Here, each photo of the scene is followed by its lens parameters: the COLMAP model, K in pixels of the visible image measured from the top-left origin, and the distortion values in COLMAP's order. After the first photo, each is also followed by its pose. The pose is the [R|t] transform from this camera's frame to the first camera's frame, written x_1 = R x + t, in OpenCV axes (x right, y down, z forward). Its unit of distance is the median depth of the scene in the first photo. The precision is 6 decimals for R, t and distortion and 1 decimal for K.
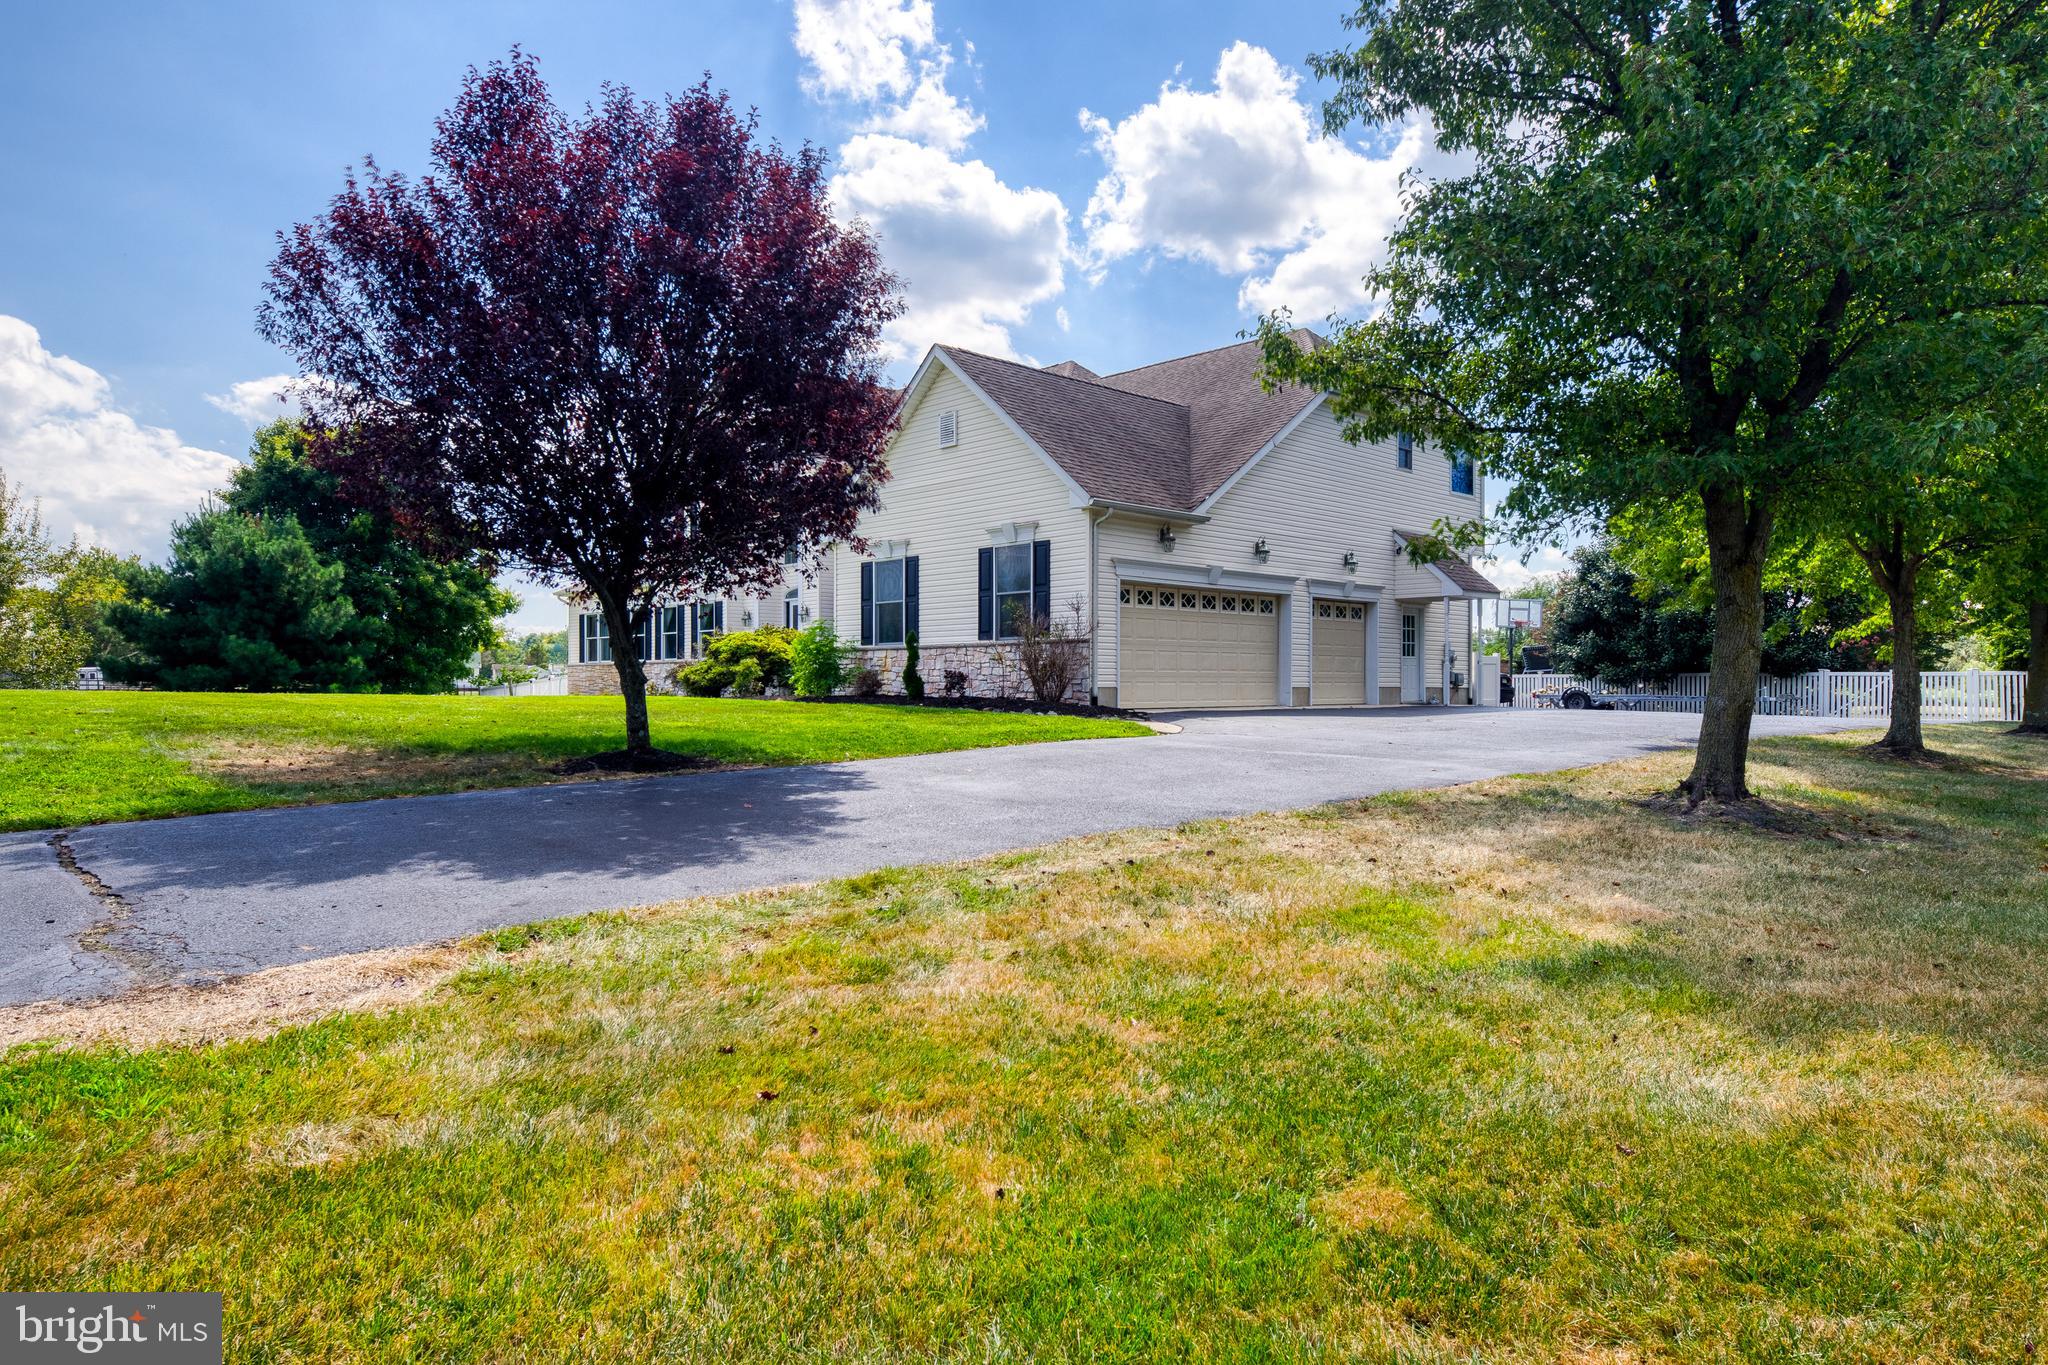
lens RADIAL K [[1271.4, 0, 1009.5], [0, 1271.4, 680.0], [0, 0, 1]] dist [0.004142, 0.022897]
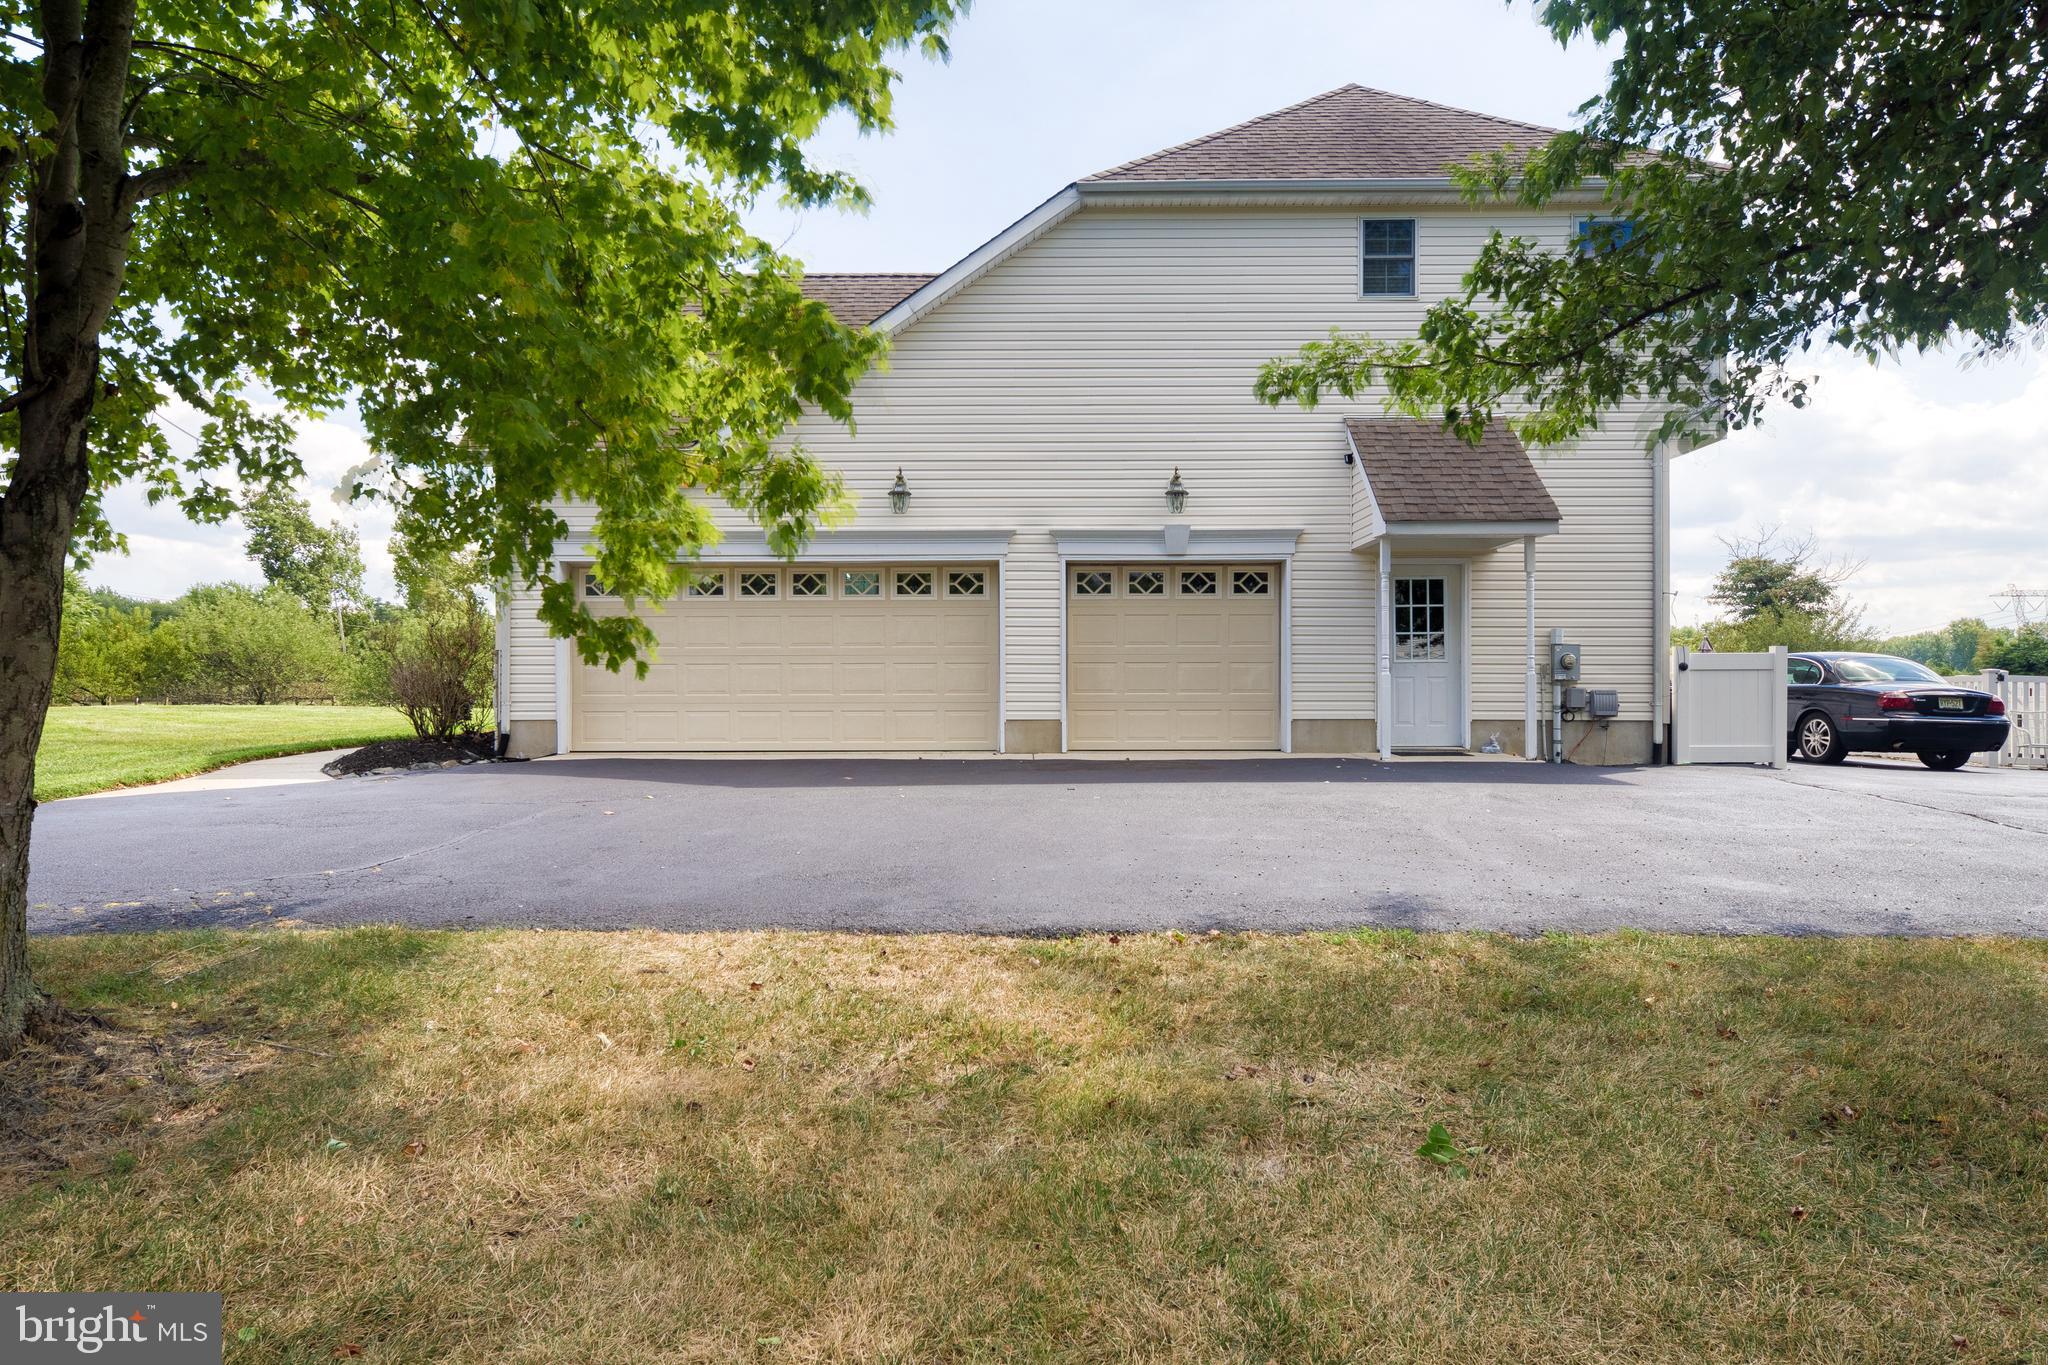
lens RADIAL K [[1271.4, 0, 1009.5], [0, 1271.4, 680.0], [0, 0, 1]] dist [0.004142, 0.022897]
pose [[0.728262, -0.016226, -0.685107, 0.616170], [0.007407, 0.999848, -0.015808, -0.003380], [0.685259, 0.006438, 0.728271, 0.574080]]
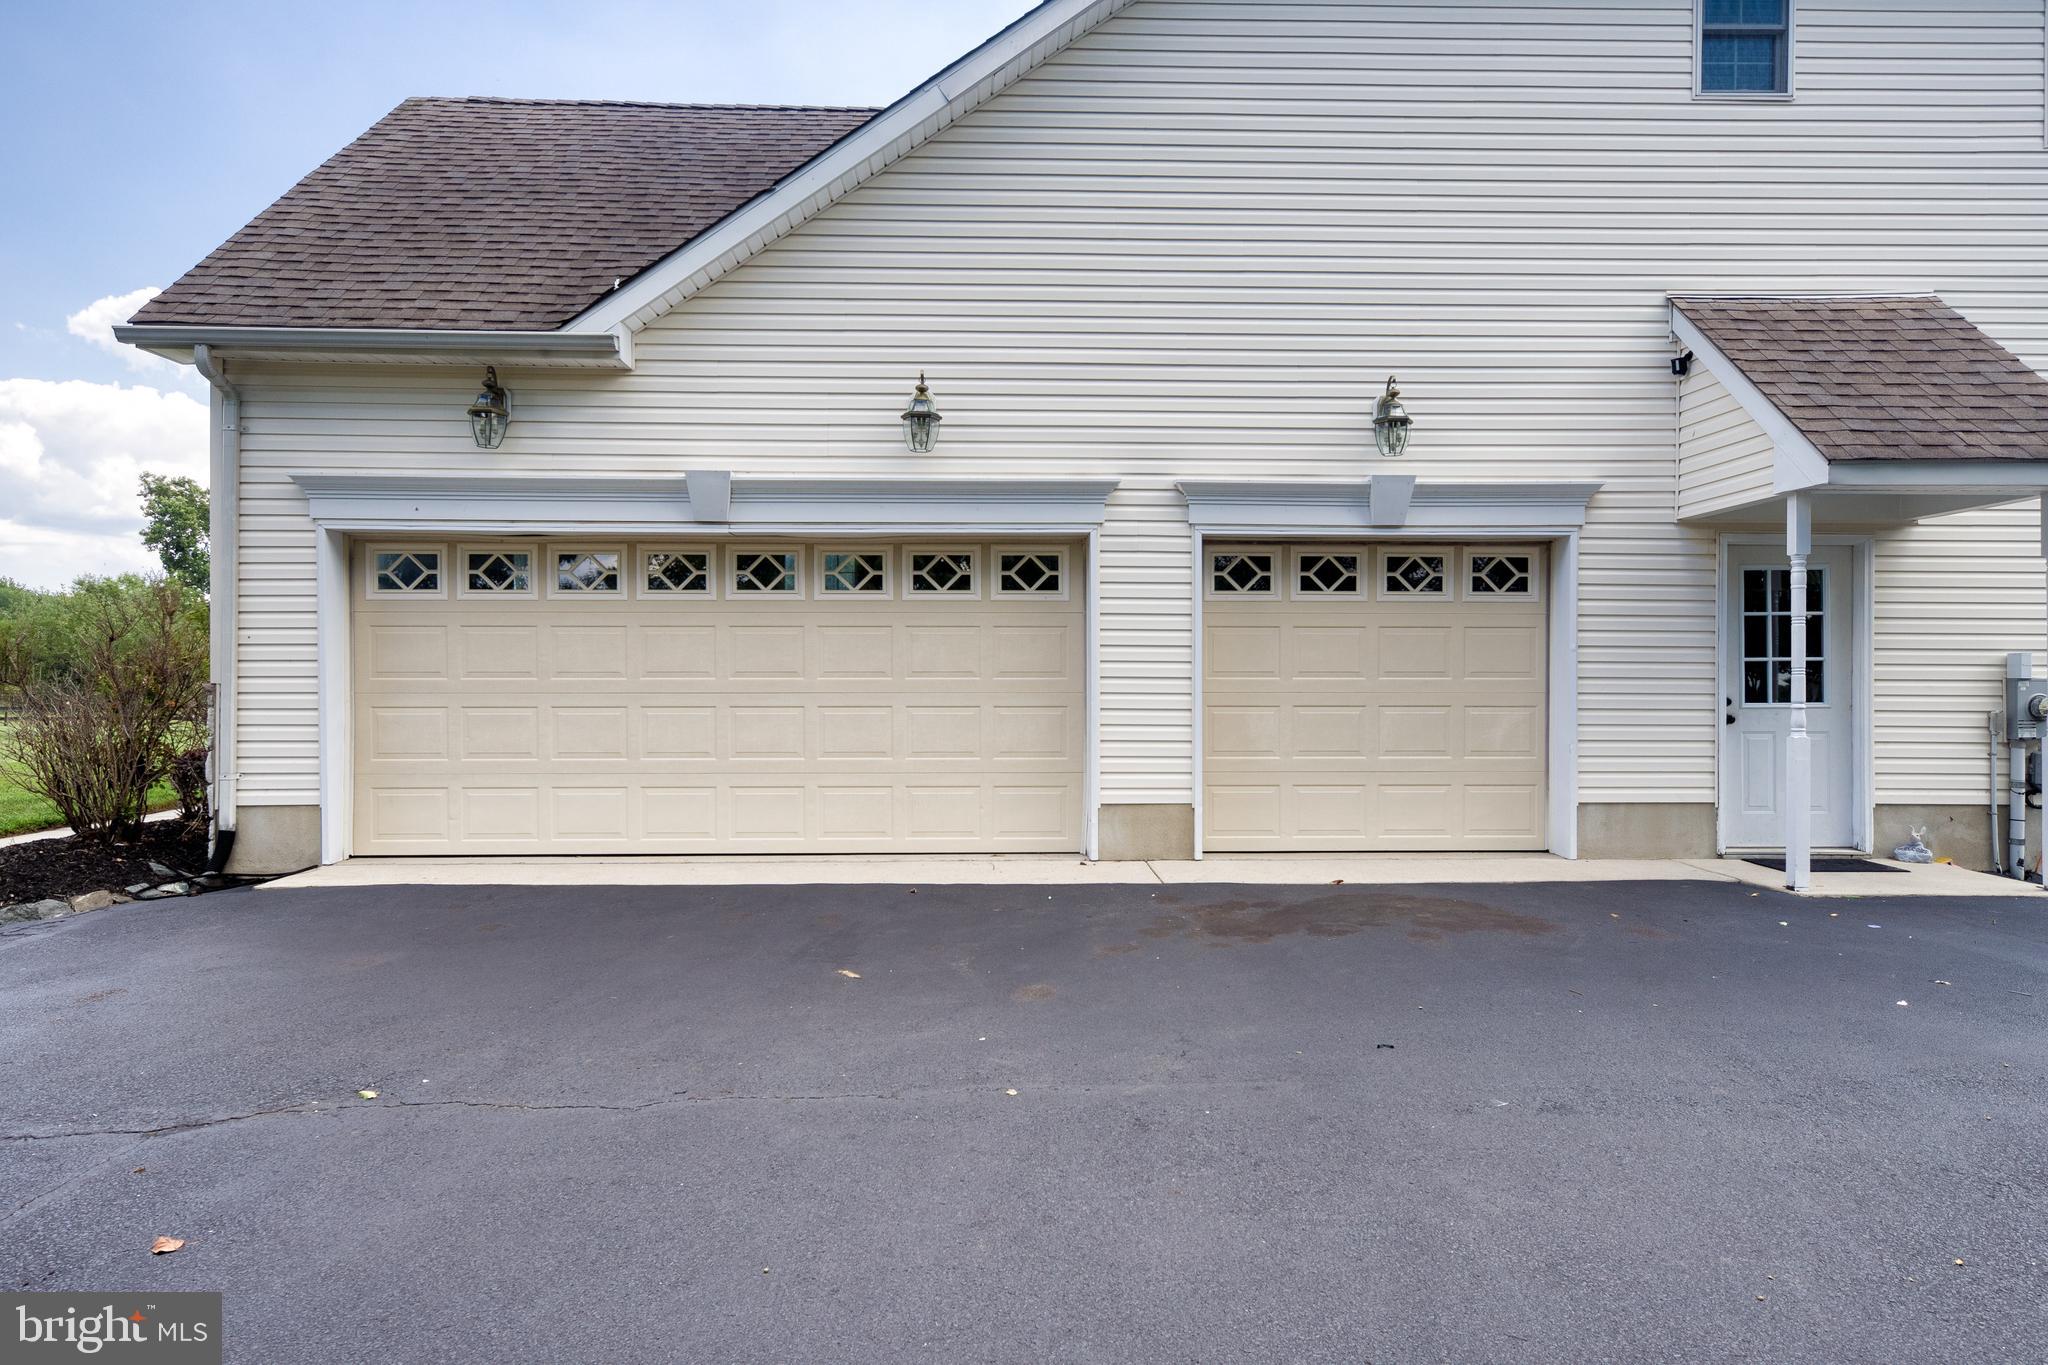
lens RADIAL K [[1271.4, 0, 1009.5], [0, 1271.4, 680.0], [0, 0, 1]] dist [0.004142, 0.022897]
pose [[0.756157, -0.012745, -0.654266, 0.423786], [0.005173, 0.999895, -0.013500, -0.023203], [0.654370, 0.006823, 0.756144, 0.720179]]
